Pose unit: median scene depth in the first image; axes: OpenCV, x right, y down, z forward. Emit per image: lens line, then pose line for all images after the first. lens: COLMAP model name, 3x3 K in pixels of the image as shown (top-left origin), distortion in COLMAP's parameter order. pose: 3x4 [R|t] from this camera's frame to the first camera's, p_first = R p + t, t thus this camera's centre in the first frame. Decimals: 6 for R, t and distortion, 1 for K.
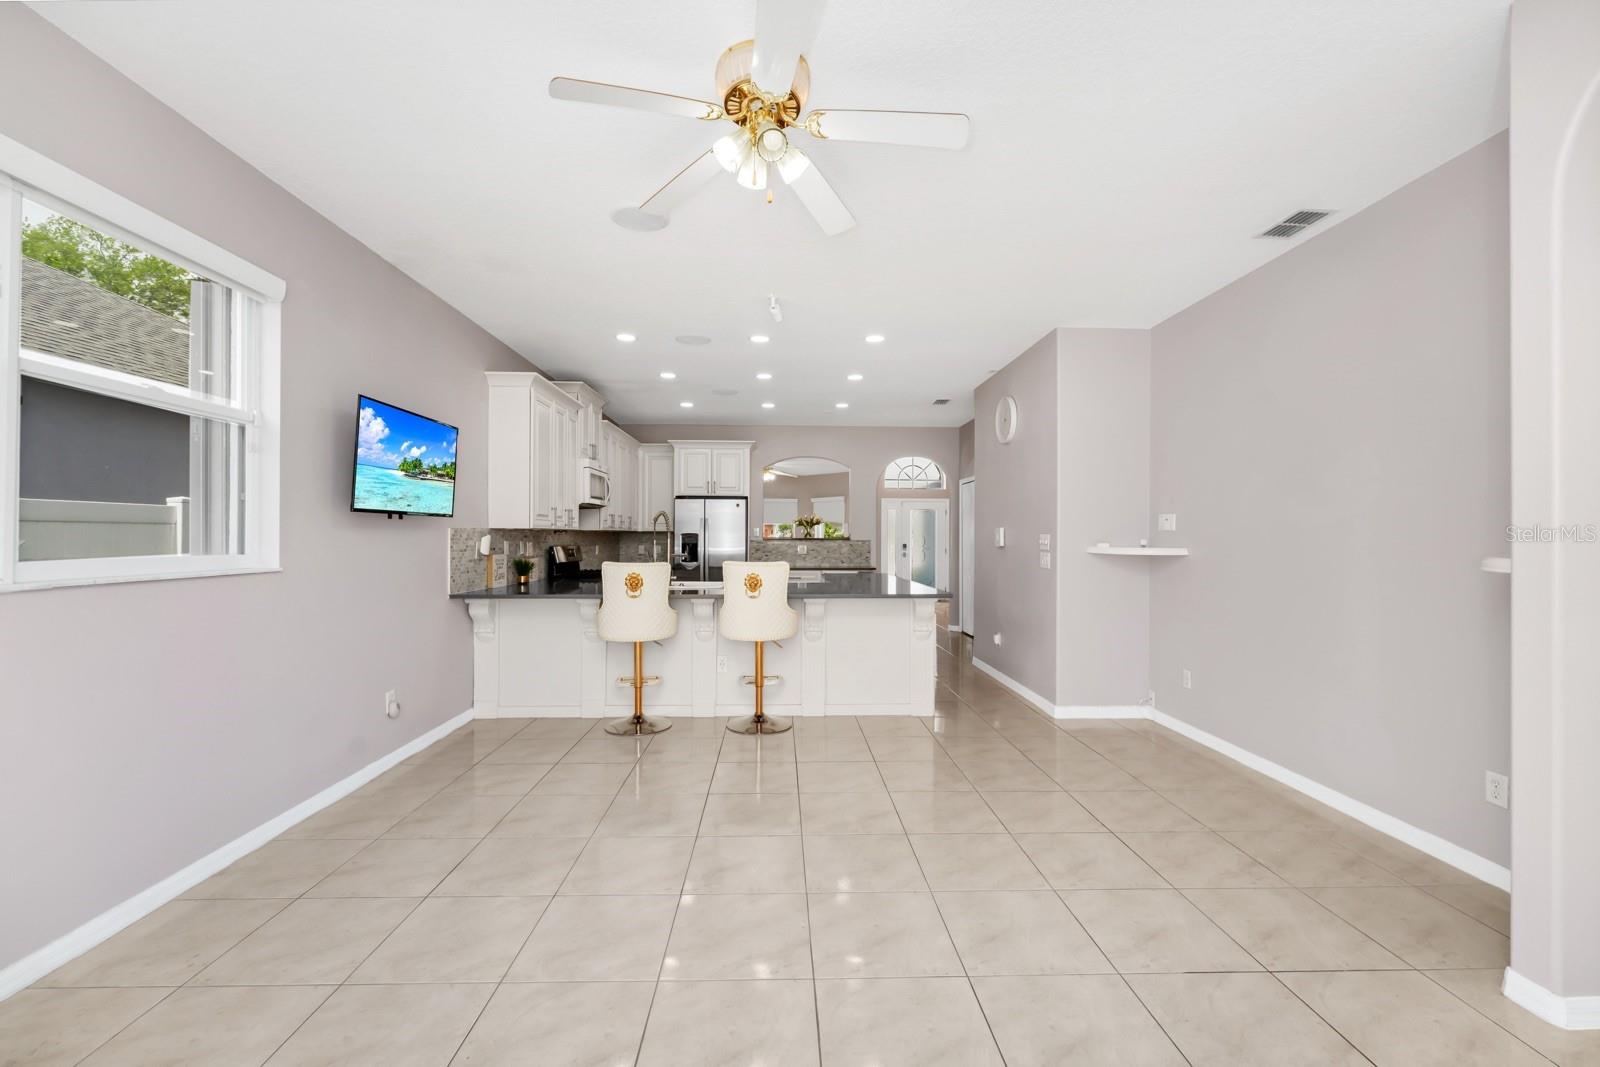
lens RADIAL K [[656.8, 0, 829.6], [0, 656.8, 533.2], [0, 0, 1]] dist [0.000501, -0.000274]
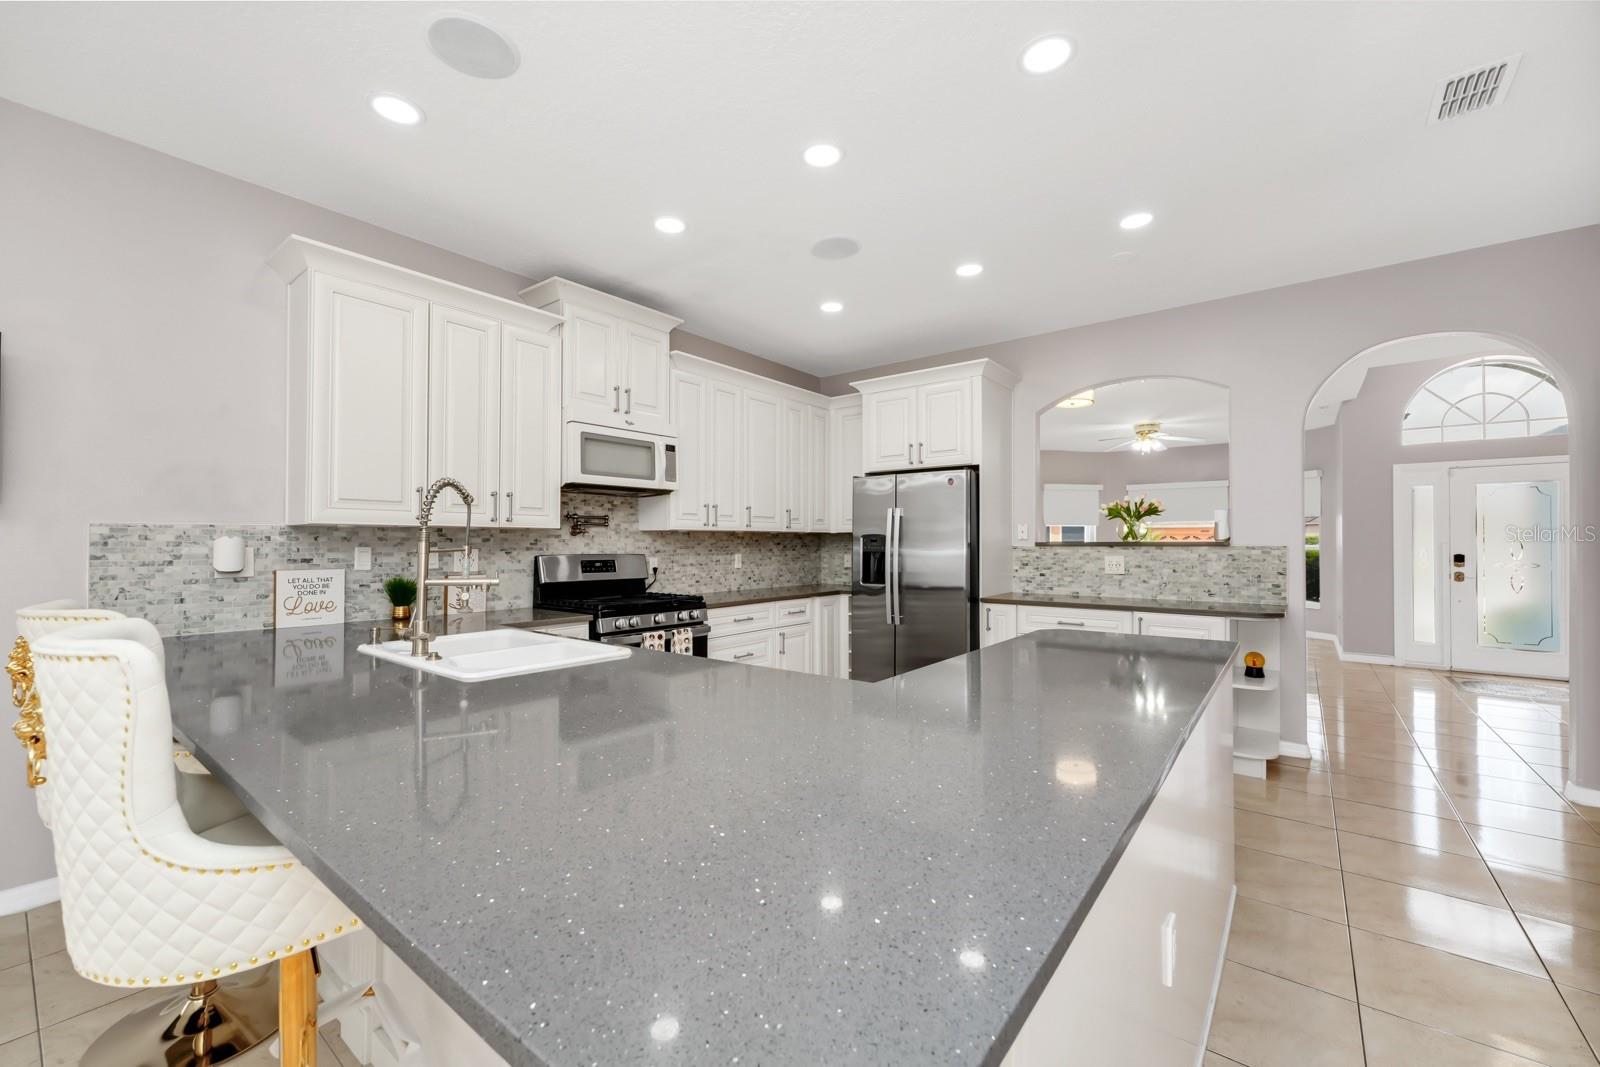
lens RADIAL K [[656.8, 0, 806.3], [0, 656.8, 534.4], [0, 0, 1]] dist [0.000501, -0.000274]
pose [[0.745063, -0.013127, -0.666865, 0.142504], [0.007070, 0.999906, -0.011784, 0.006988], [0.666957, 0.004065, 0.745085, 0.568767]]
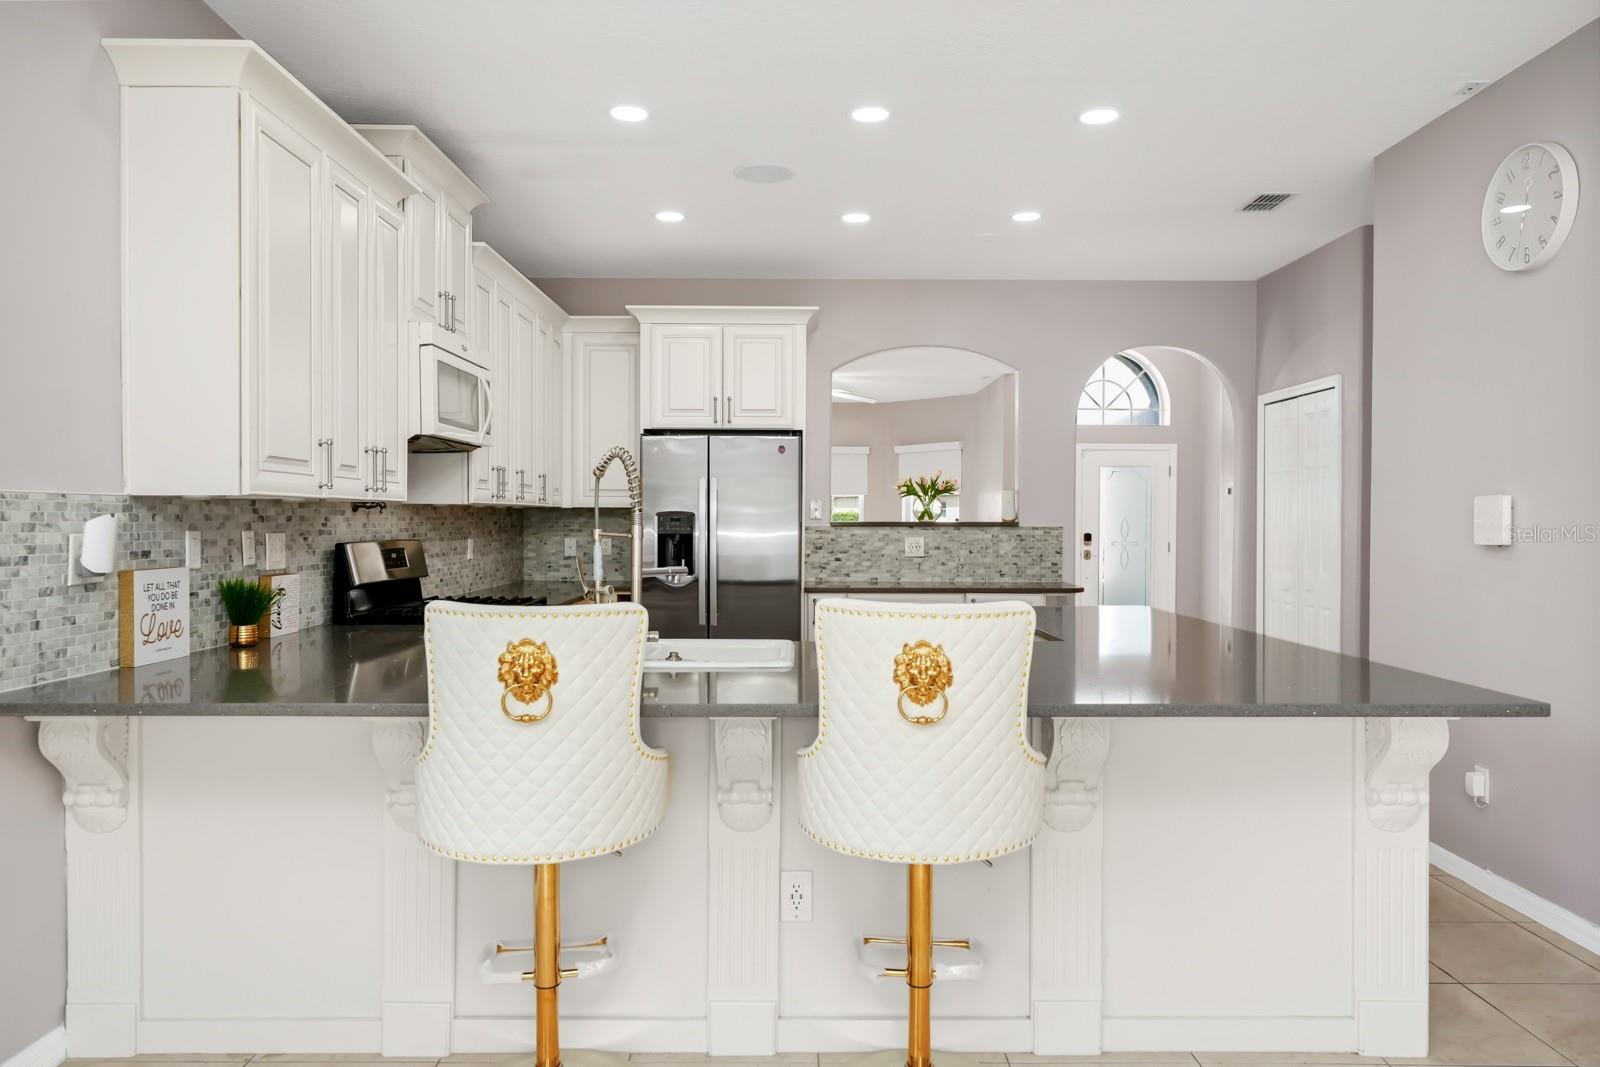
lens RADIAL K [[1084.2, 0, 844.8], [0, 1084.2, 525.9], [0, 0, 1]] dist [0.000620, 0.005410]
pose [[0.999257, -0.000269, -0.038547, -0.074617], [0.000705, 0.999936, 0.011318, 0.001645], [0.038542, -0.011337, 0.999193, 0.285205]]
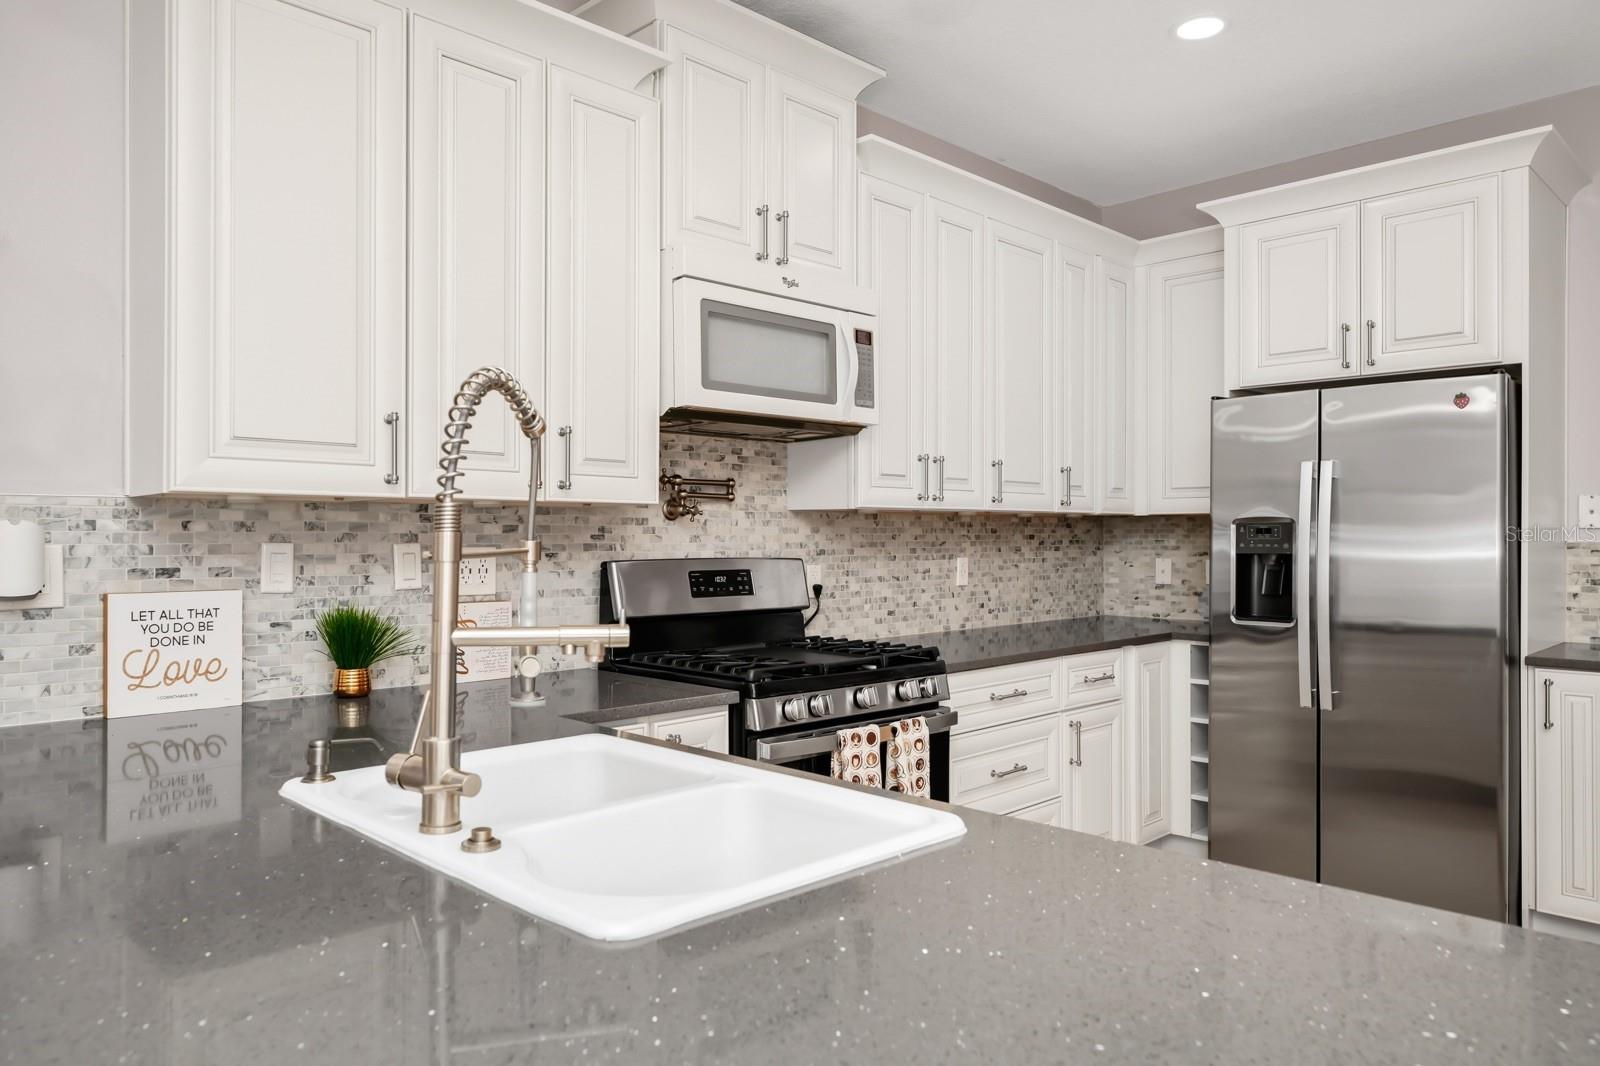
lens RADIAL K [[1084.2, 0, 794.2], [0, 1084.2, 534.1], [0, 0, 1]] dist [0.000620, 0.005410]
pose [[0.653097, -0.005405, -0.757255, 0.004518], [0.006867, 0.999976, -0.001215, 0.006804], [0.757243, -0.004407, 0.653118, 0.596343]]
